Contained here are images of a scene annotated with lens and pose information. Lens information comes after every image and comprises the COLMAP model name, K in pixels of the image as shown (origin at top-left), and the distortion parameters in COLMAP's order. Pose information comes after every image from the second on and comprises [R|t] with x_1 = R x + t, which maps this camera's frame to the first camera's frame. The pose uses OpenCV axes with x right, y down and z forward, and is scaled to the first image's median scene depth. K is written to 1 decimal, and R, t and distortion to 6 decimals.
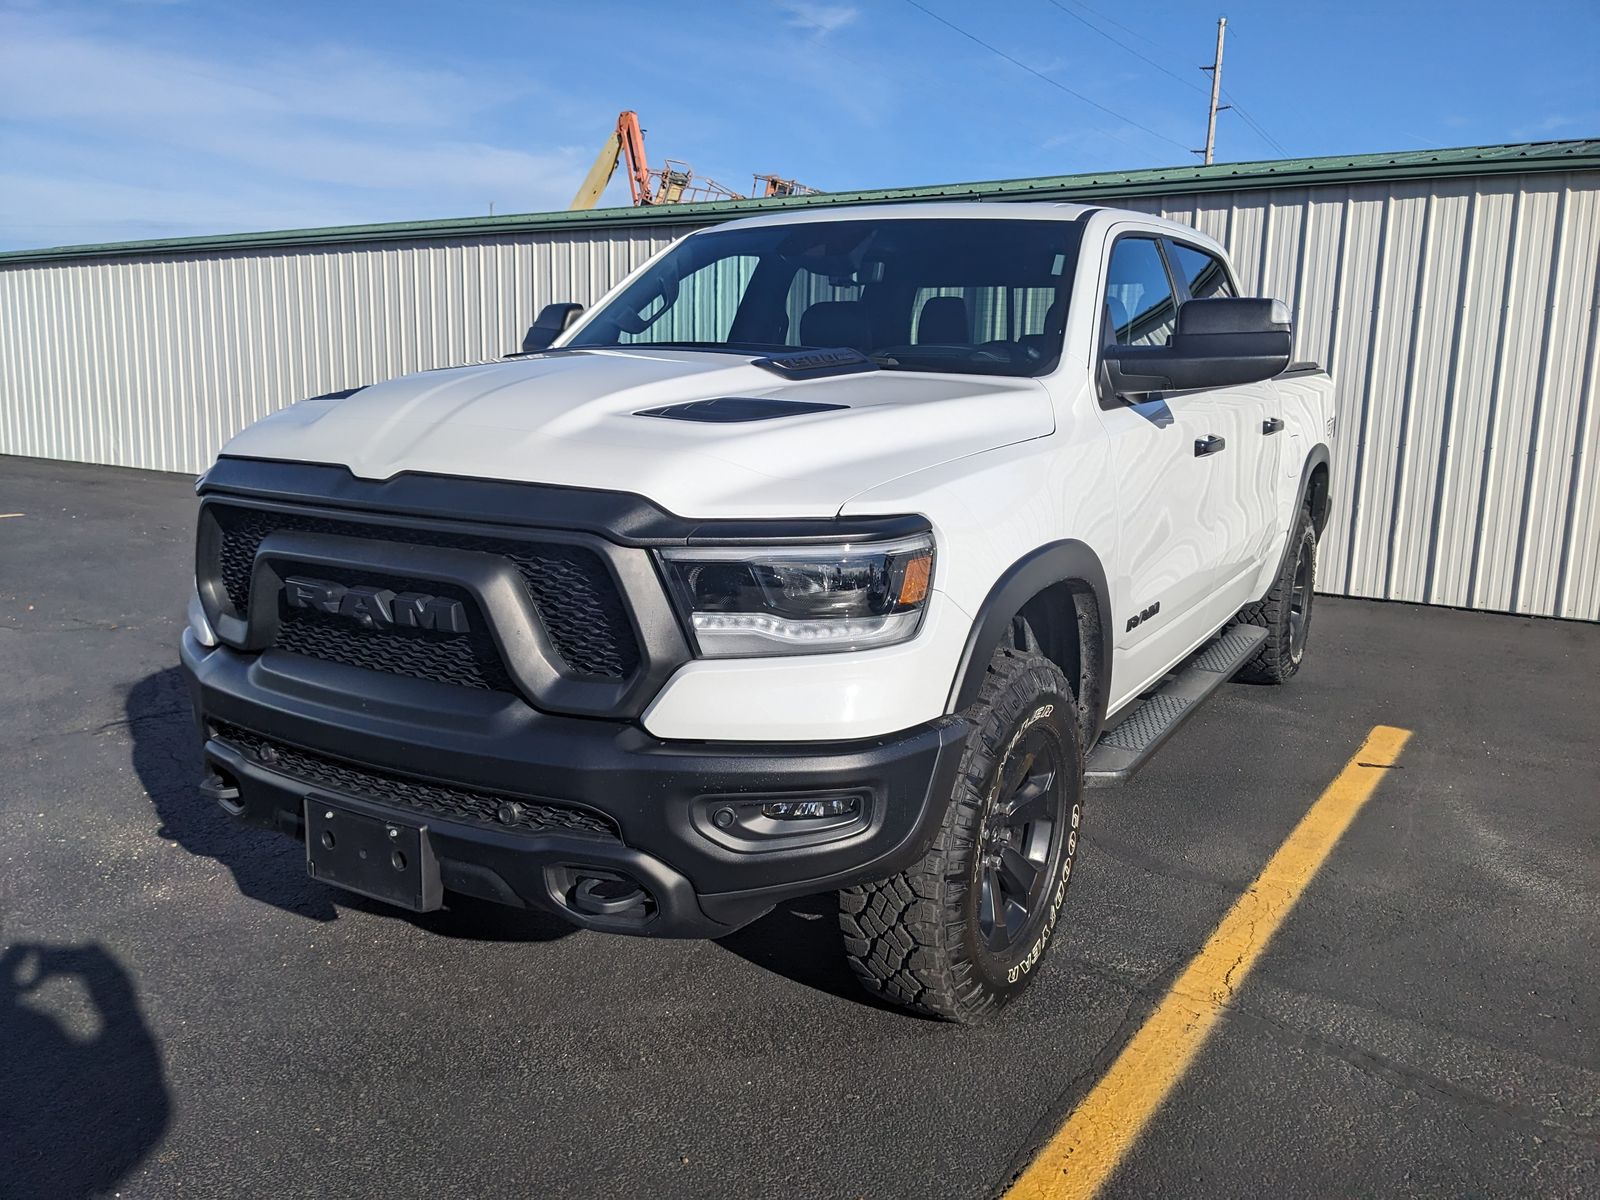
lens RADIAL K [[1291.3, 0, 799.9], [0, 1291.3, 605.5], [0, 0, 1]] dist [0.042844, -0.033533]
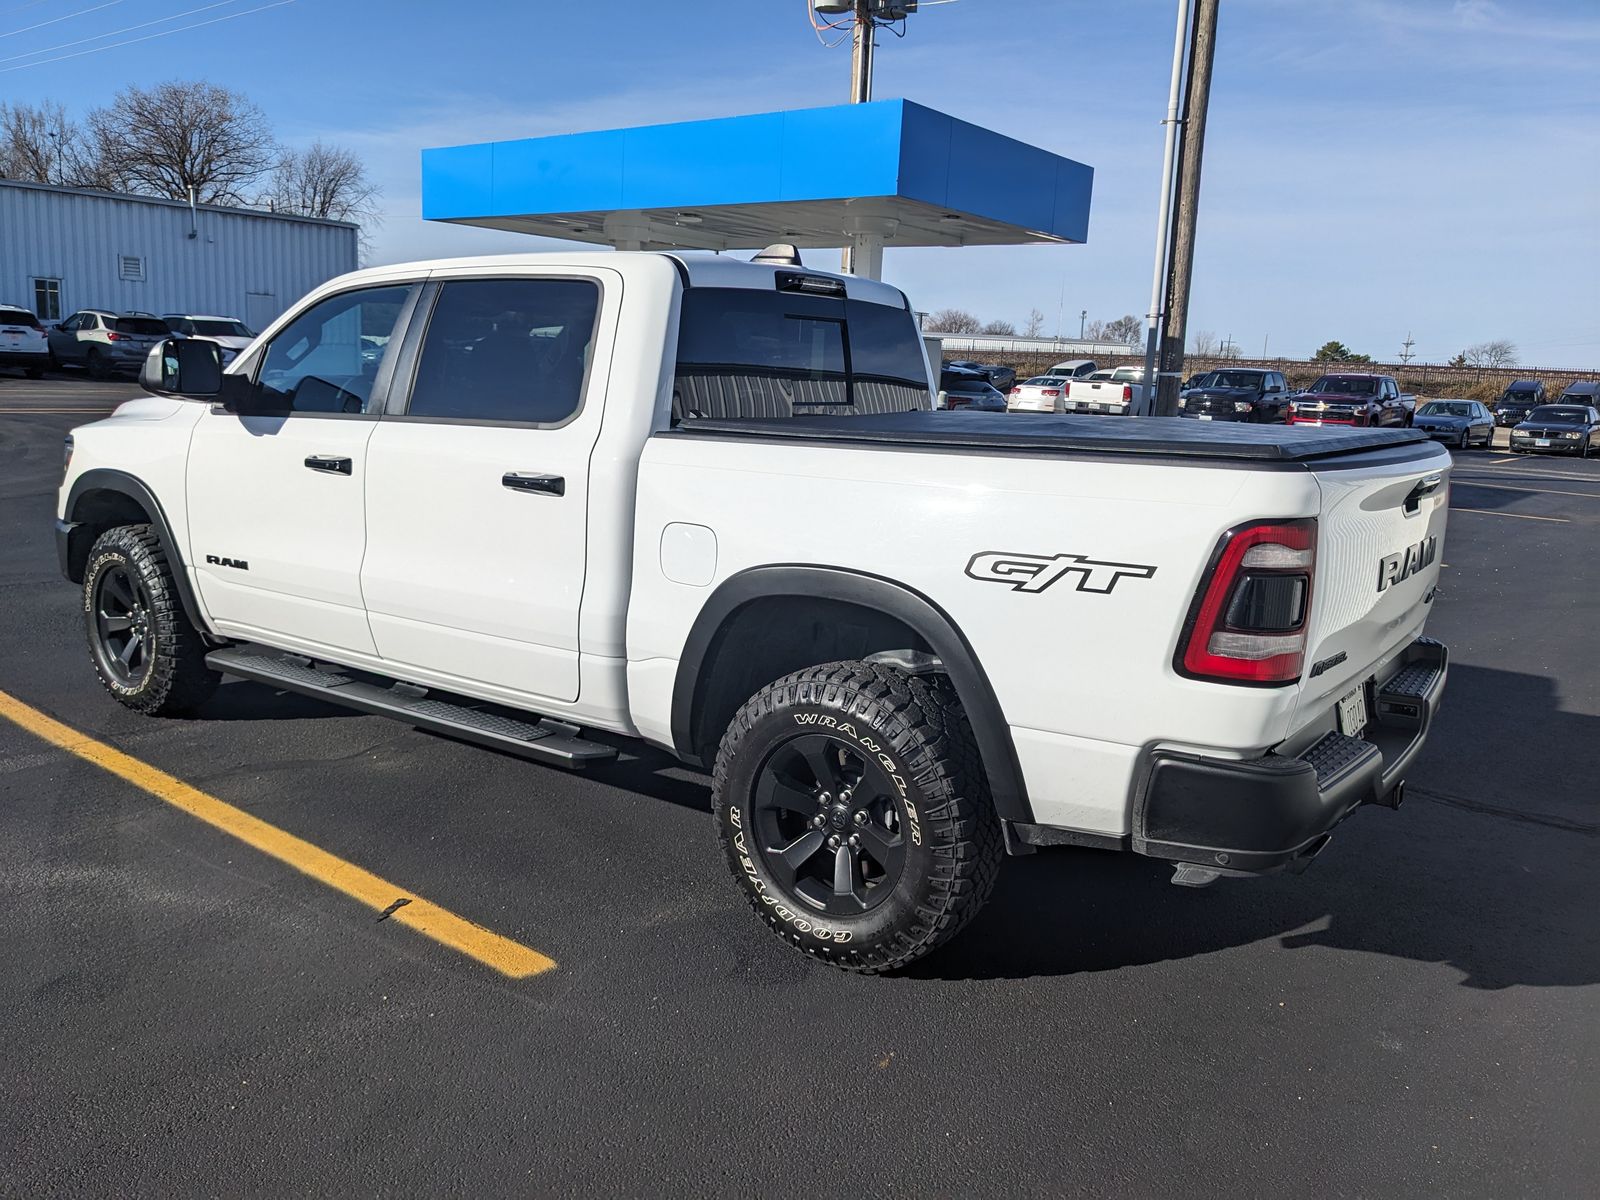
lens RADIAL K [[1291.3, 0, 804.5], [0, 1291.3, 604.8], [0, 0, 1]] dist [0.042844, -0.033533]
pose [[-0.116702, 0.159831, -0.980222, 1.452348], [-0.223396, 0.957450, 0.182714, -0.318281], [0.967716, 0.240301, -0.076031, 1.572597]]
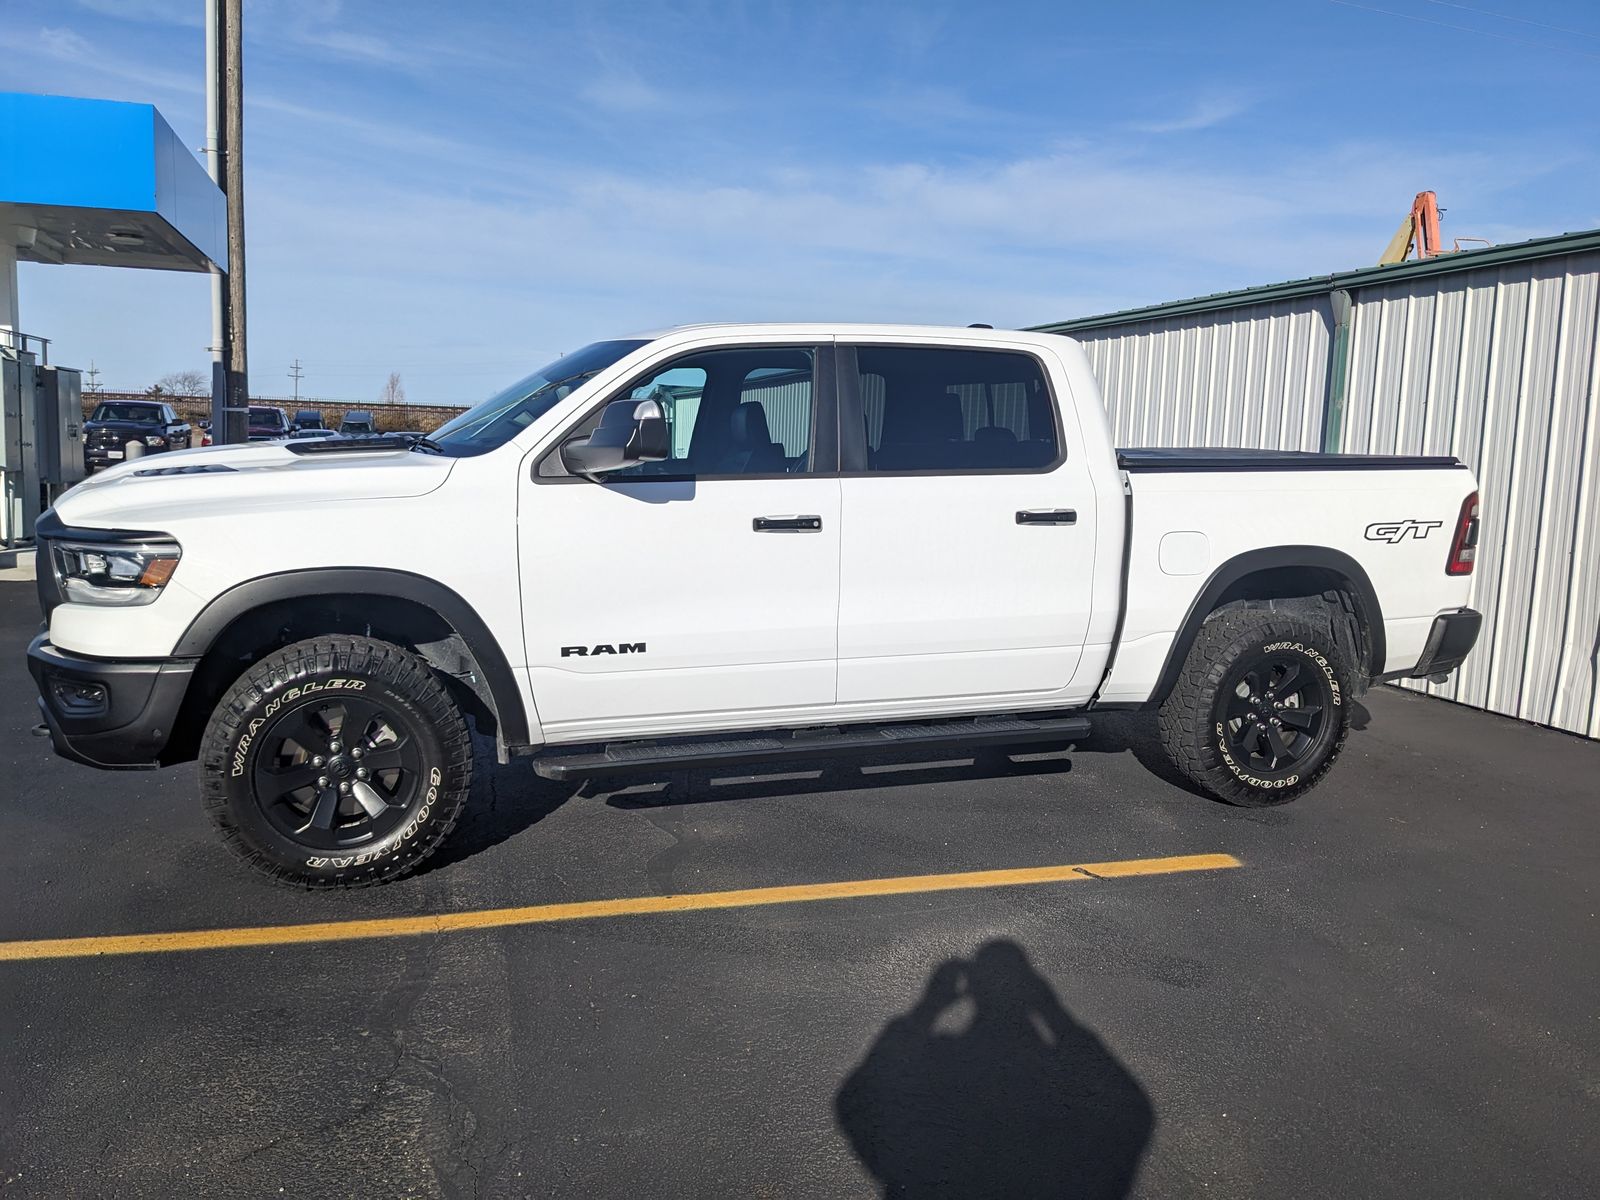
lens RADIAL K [[1291.3, 0, 802.8], [0, 1291.3, 598.6], [0, 0, 1]] dist [0.042844, -0.033533]
pose [[0.754844, 0.082095, -0.650746, 1.109083], [-0.130431, 0.991110, -0.026261, -0.030851], [0.642805, 0.104701, 0.758841, 0.152898]]
